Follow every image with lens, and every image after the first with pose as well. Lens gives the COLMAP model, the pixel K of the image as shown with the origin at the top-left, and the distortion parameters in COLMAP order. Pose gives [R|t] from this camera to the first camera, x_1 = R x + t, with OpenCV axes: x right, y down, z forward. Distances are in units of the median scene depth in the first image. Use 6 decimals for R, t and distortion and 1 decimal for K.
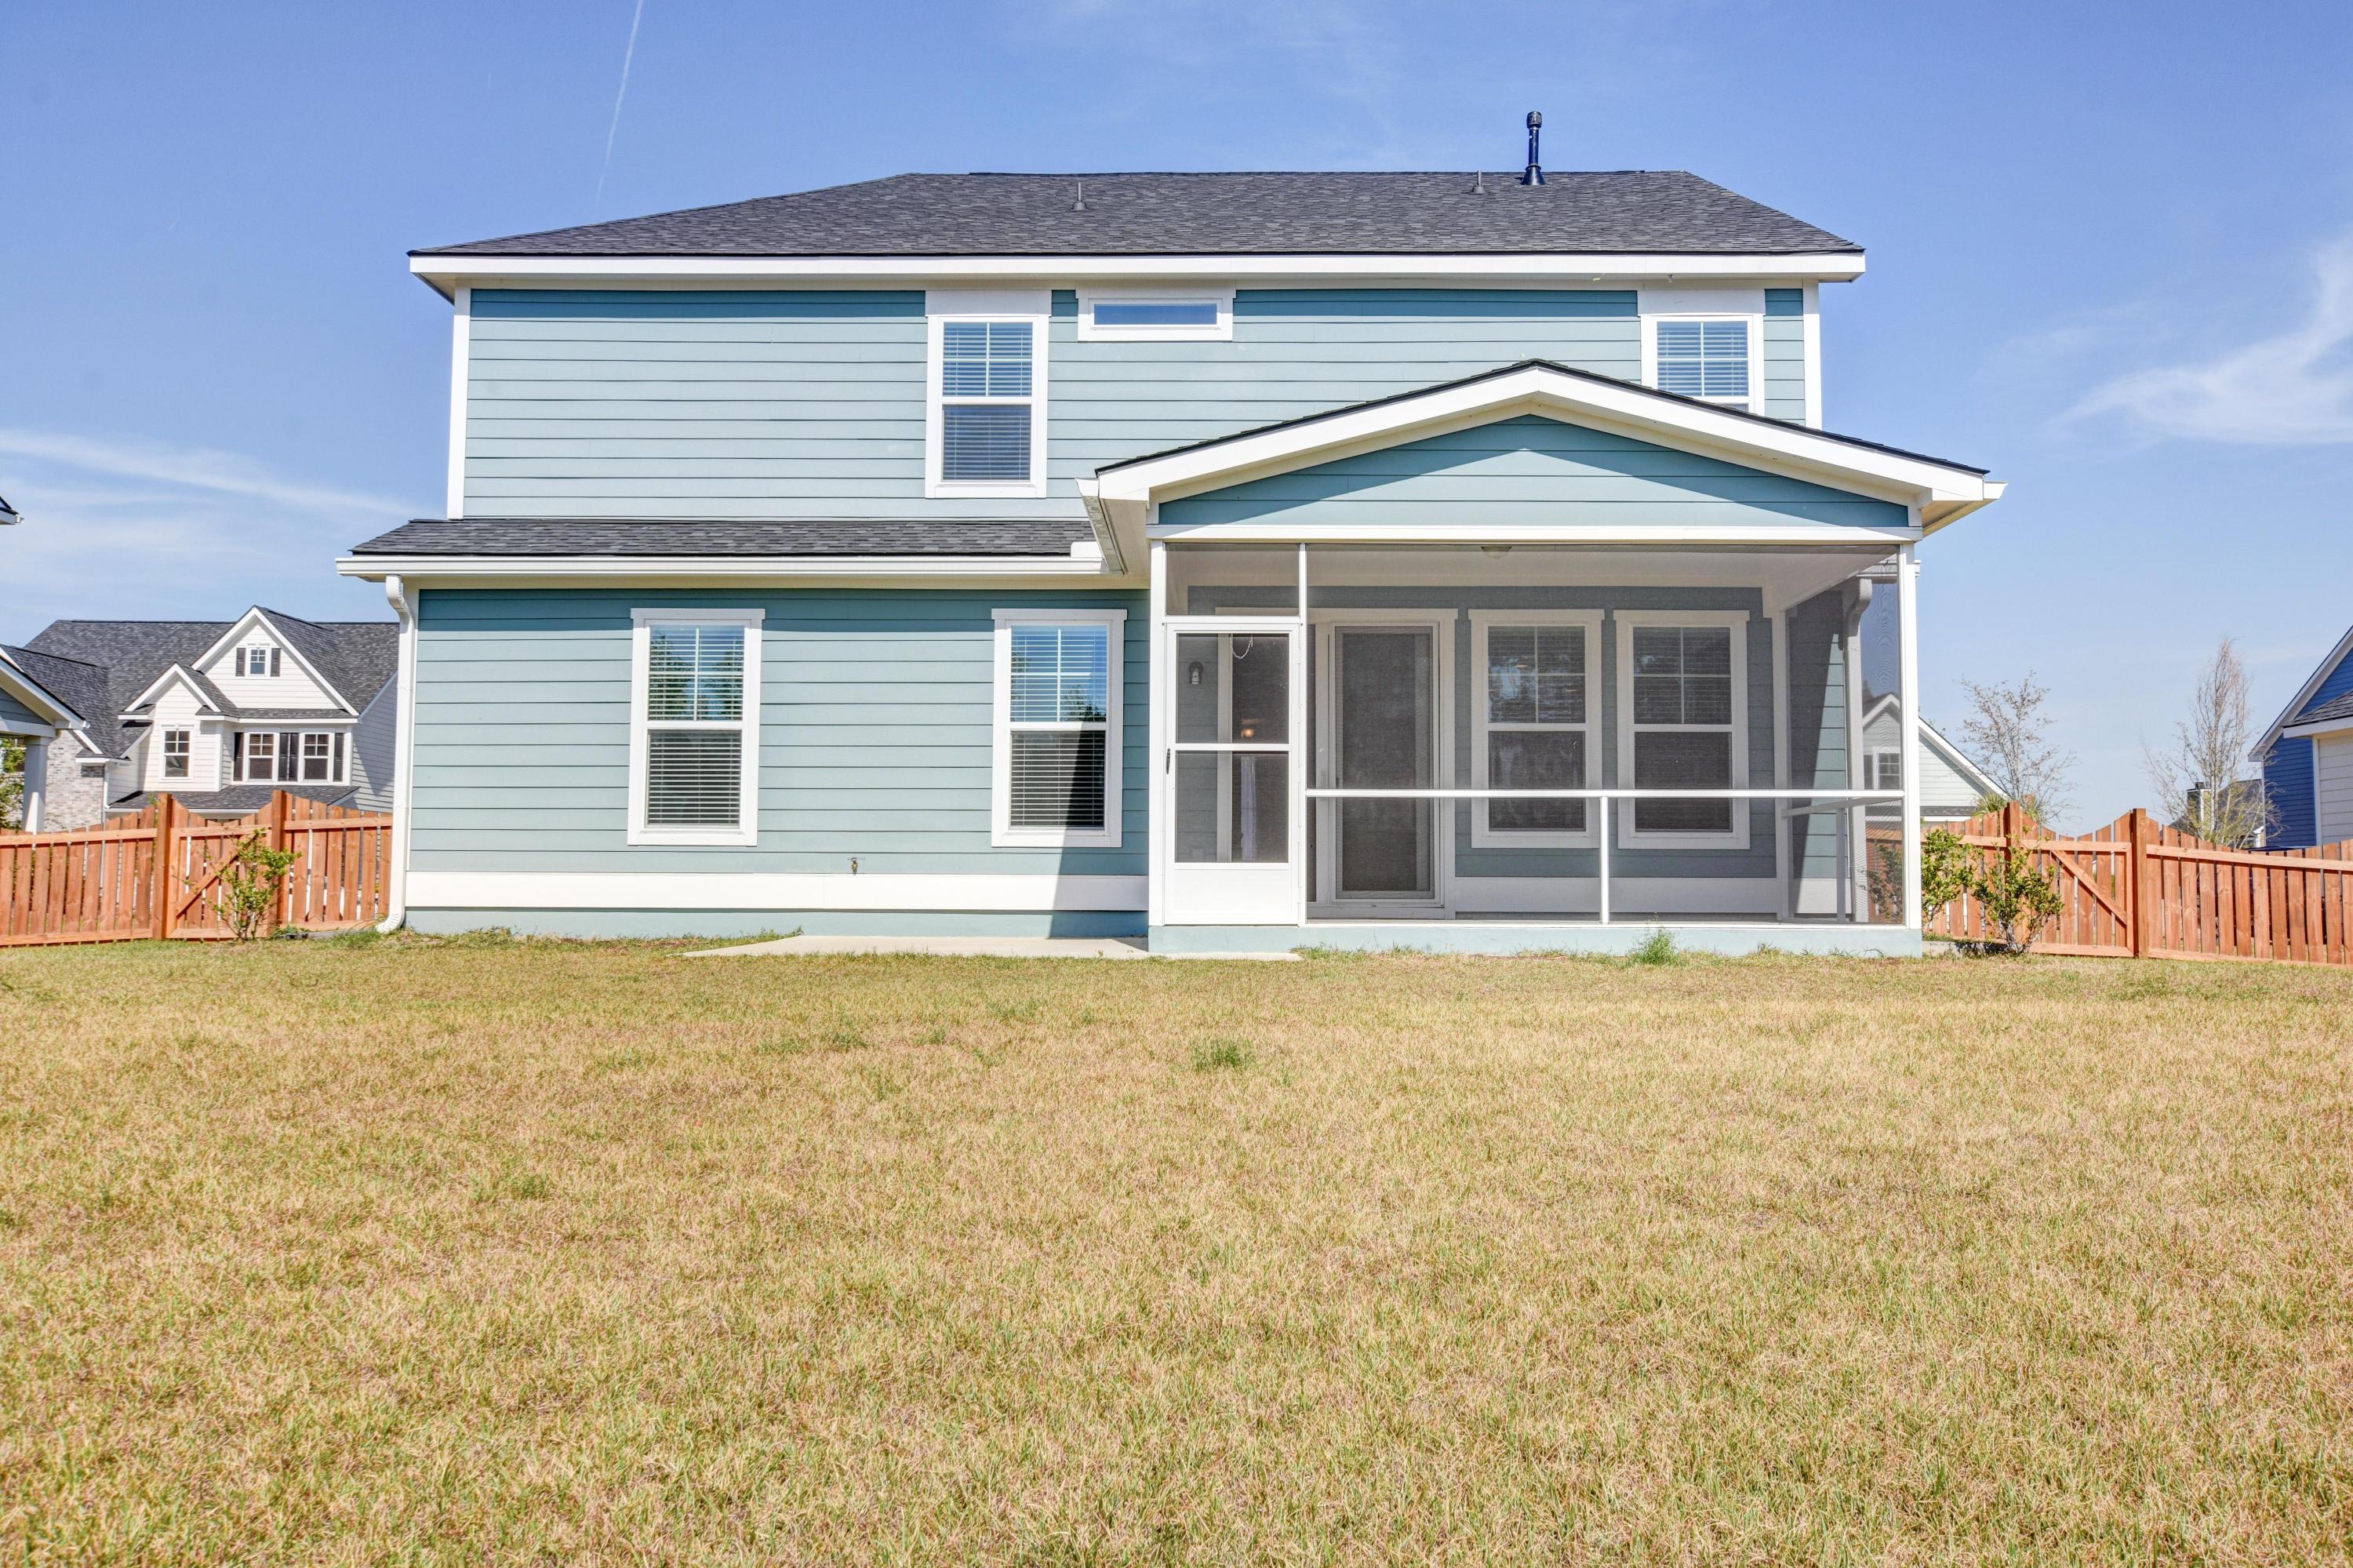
lens RADIAL K [[1995.6, 0, 1176.5], [0, 1995.6, 784.0], [0, 0, 1]] dist [0.011081, -0.004479]
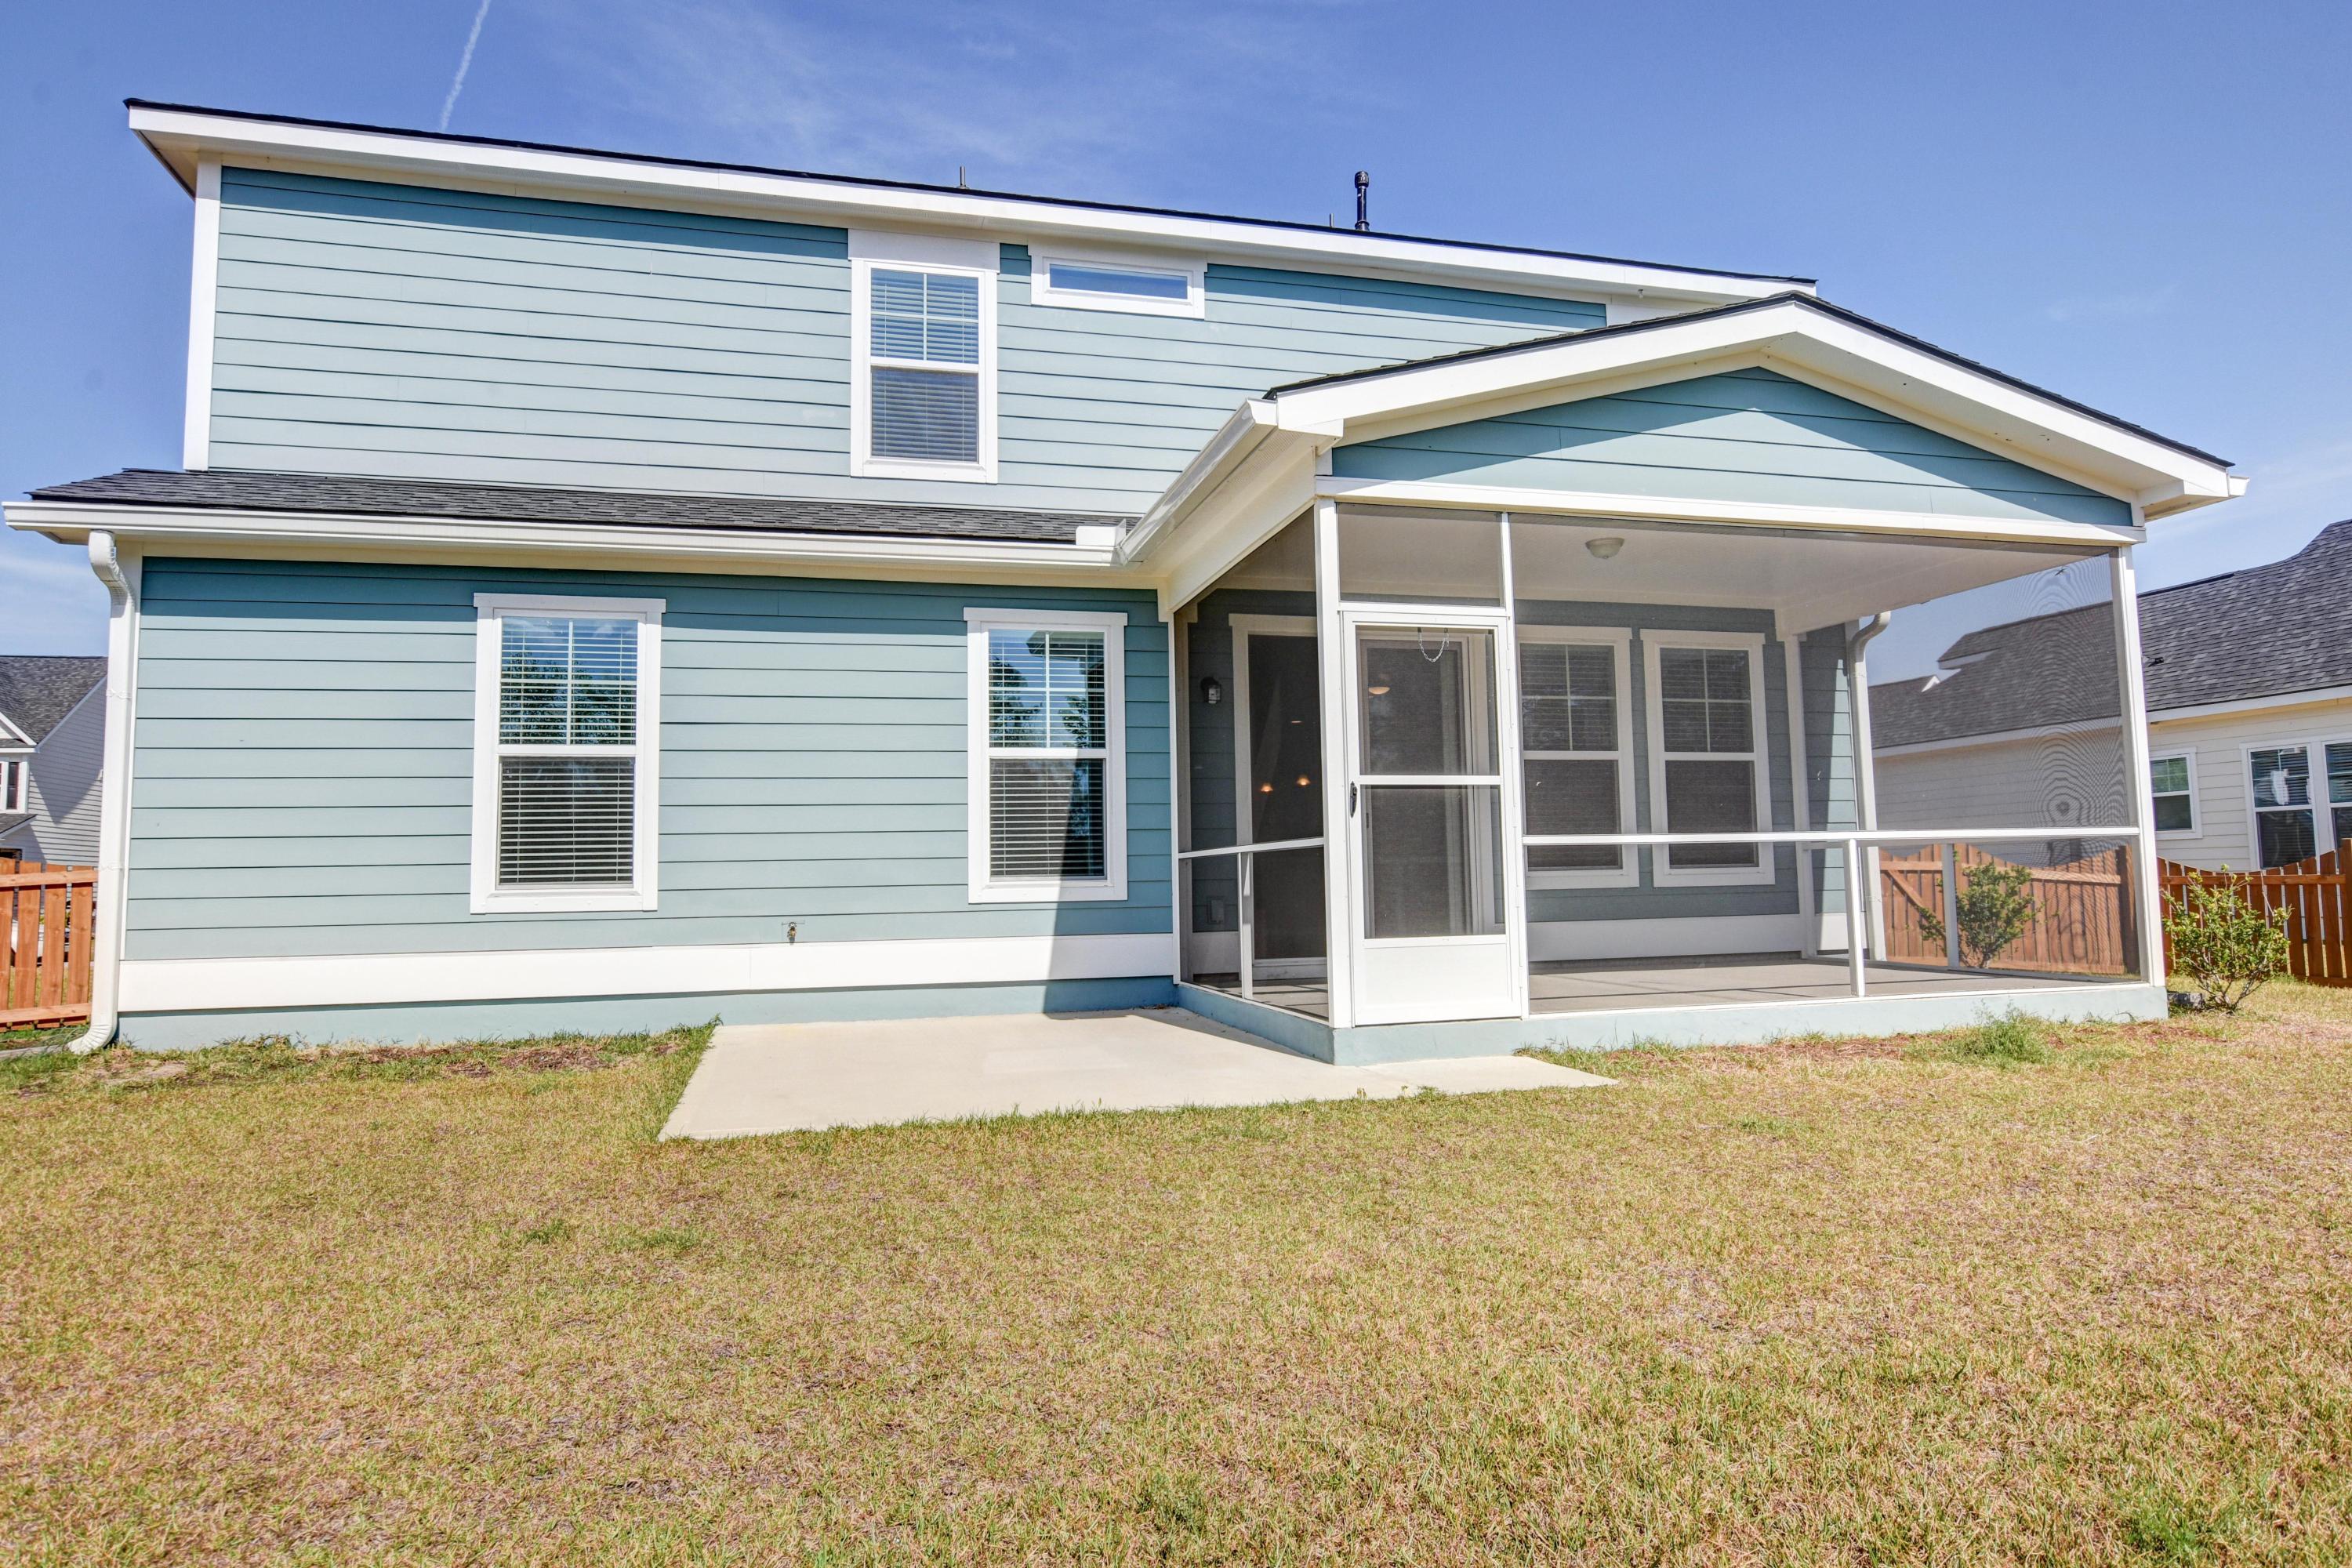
lens RADIAL K [[1435.3, 0, 1175.1], [0, 1435.3, 772.6], [0, 0, 1]] dist [-0.006882, 0.004170]
pose [[0.959812, -0.001874, 0.280638, -0.174298], [0.007085, 0.999821, -0.017554, -0.010290], [-0.280555, 0.018837, 0.959653, 0.422120]]
